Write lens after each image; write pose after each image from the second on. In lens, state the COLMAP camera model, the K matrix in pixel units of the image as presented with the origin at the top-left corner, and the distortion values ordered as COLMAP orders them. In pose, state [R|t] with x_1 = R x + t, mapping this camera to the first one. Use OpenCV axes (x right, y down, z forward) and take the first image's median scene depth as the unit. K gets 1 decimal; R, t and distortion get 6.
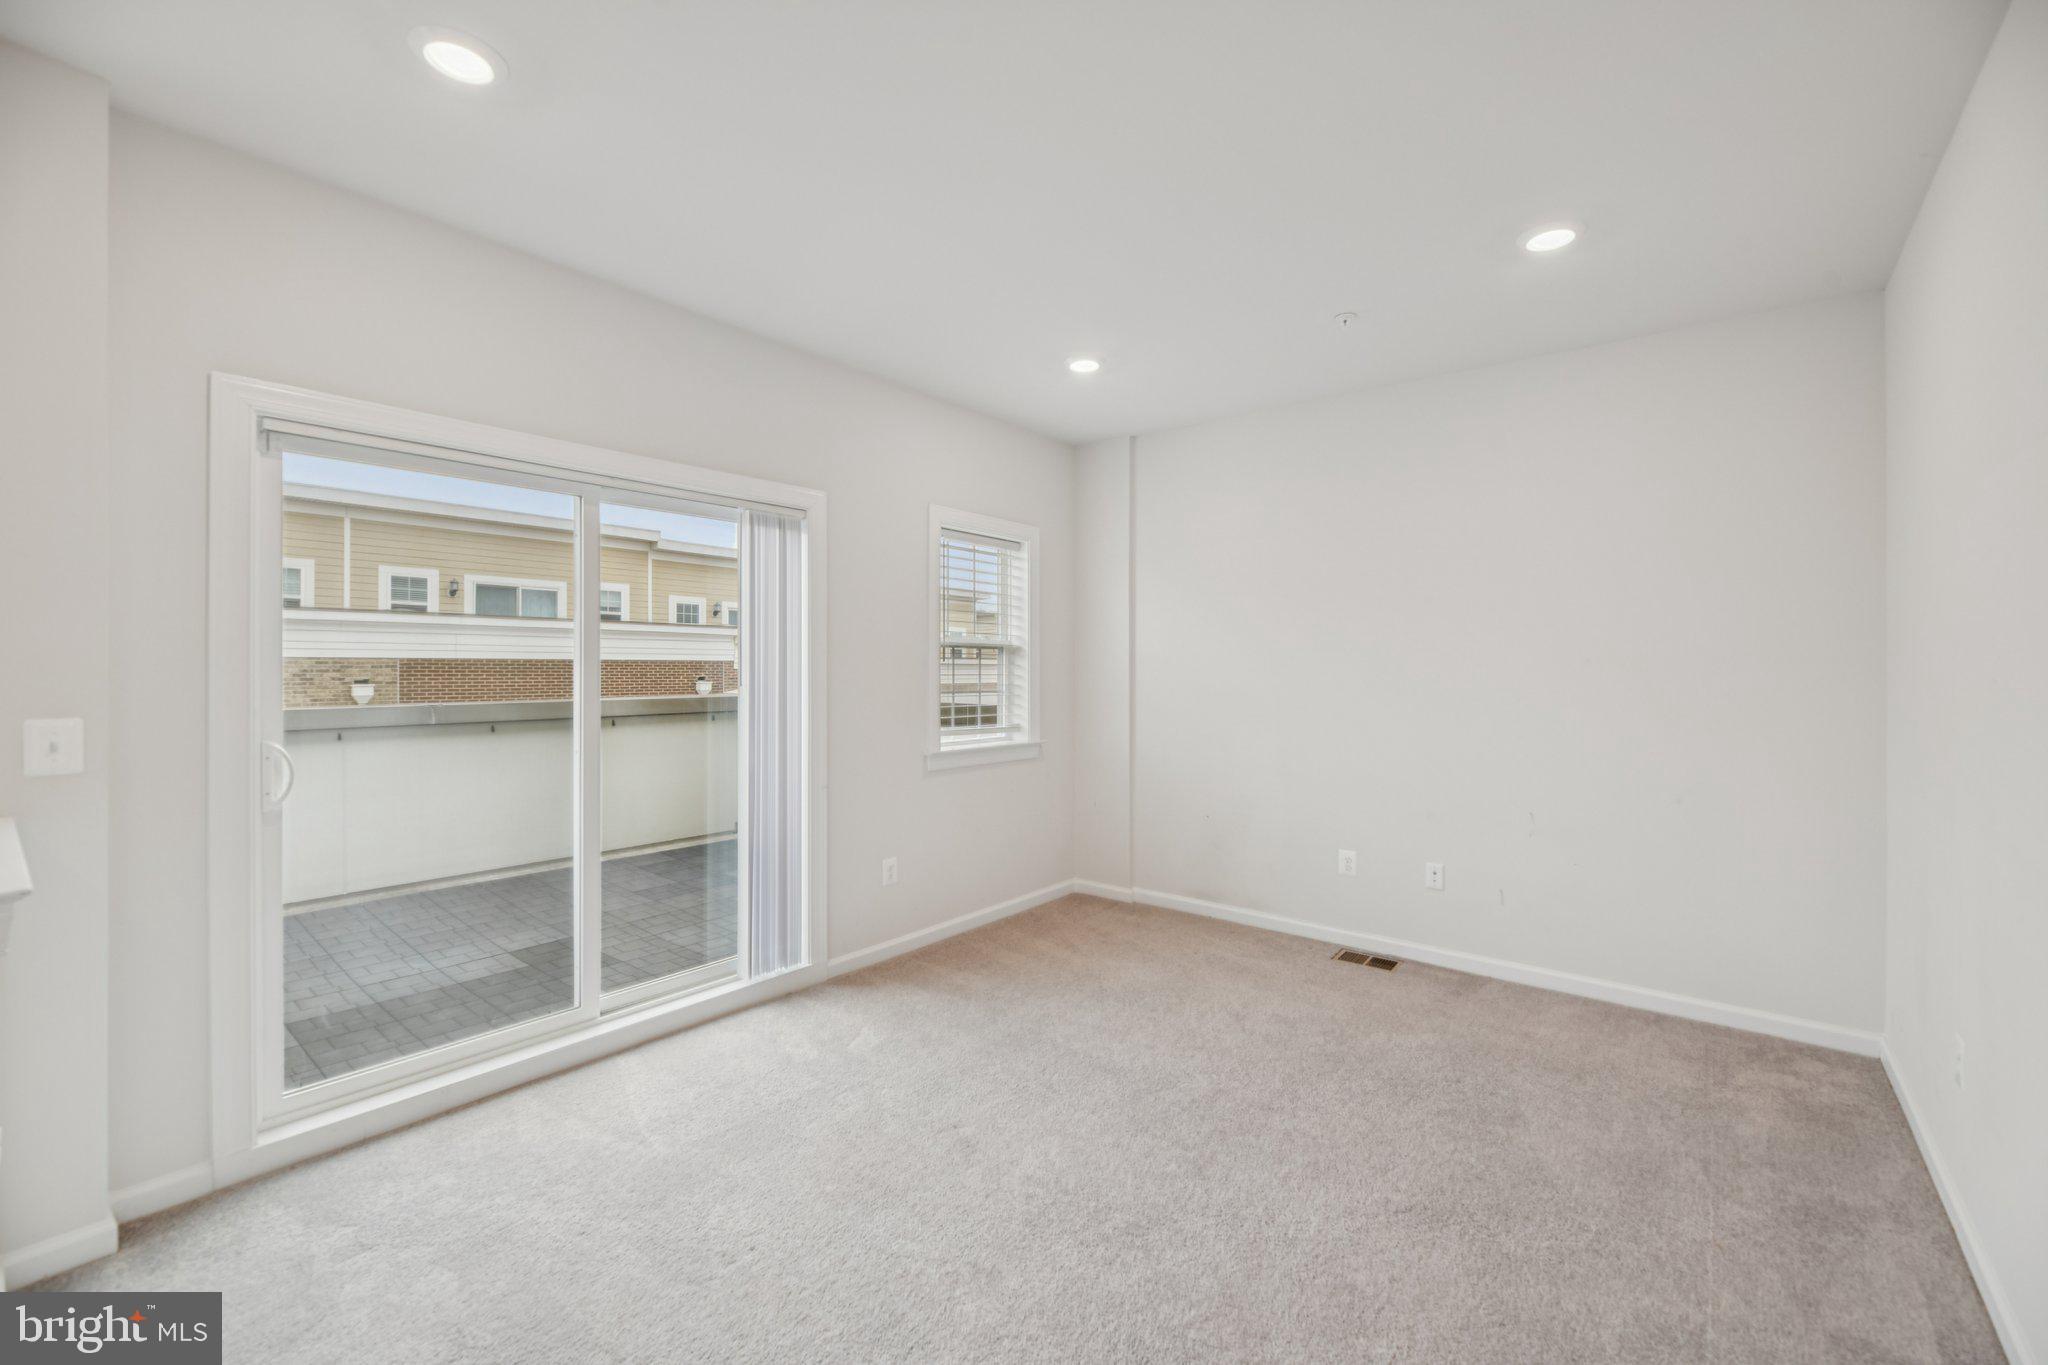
lens RADIAL K [[829.8, 0, 1013.1], [0, 829.8, 684.6], [0, 0, 1]] dist [0.000391, -0.002232]
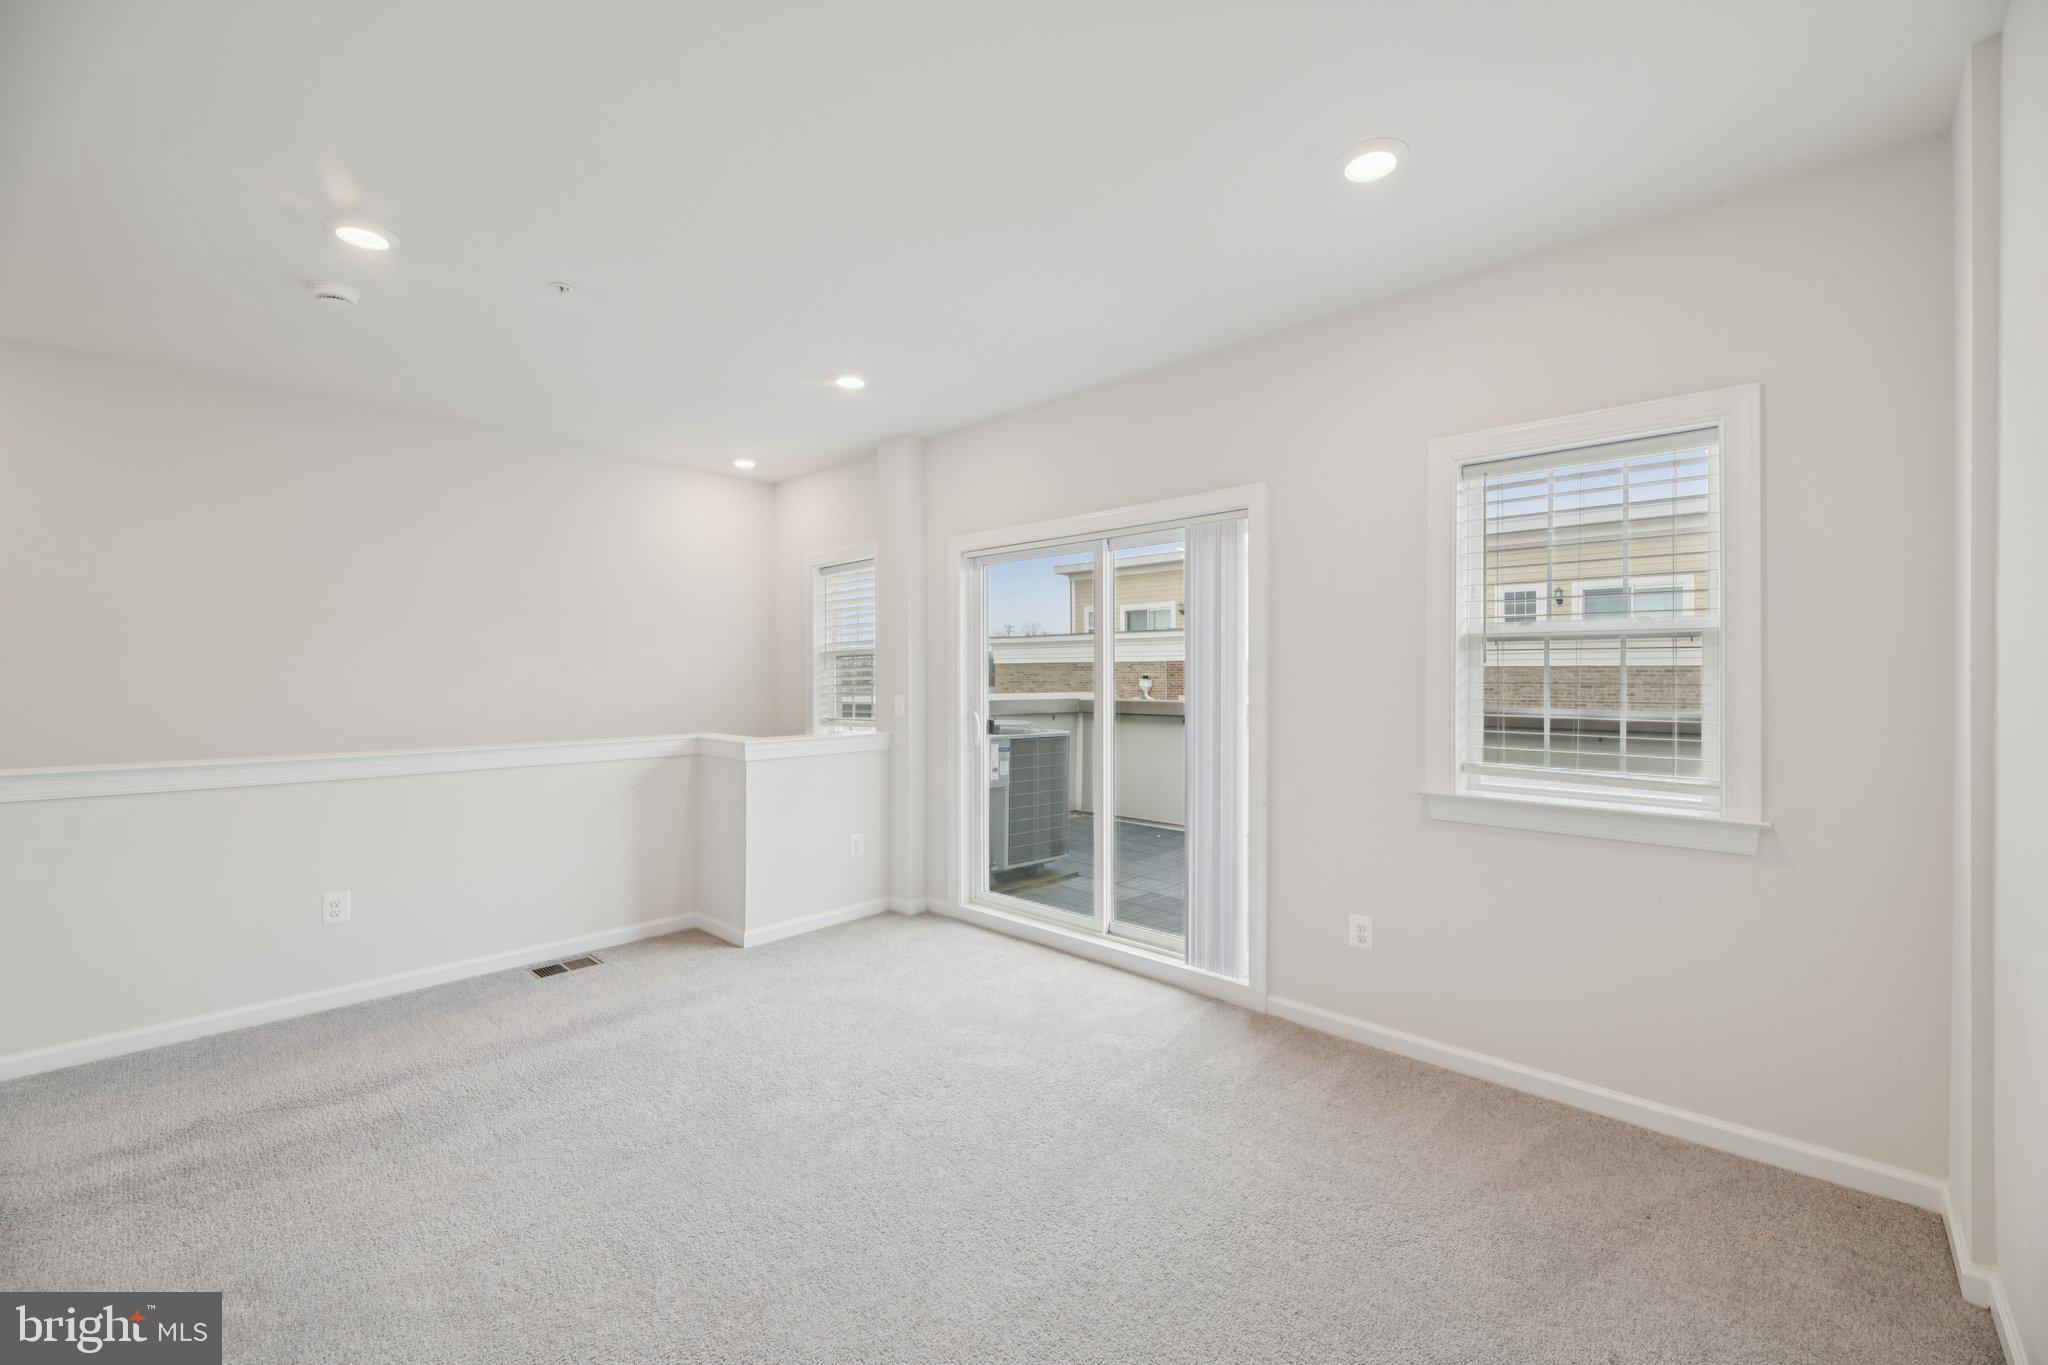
lens RADIAL K [[829.8, 0, 1032.0], [0, 829.8, 681.2], [0, 0, 1]] dist [0.000391, -0.002232]
pose [[-0.059695, 0.005181, -0.998203, 0.784737], [-0.017854, 0.999821, 0.006257, -0.013384], [0.998057, 0.018196, -0.059592, 0.882465]]
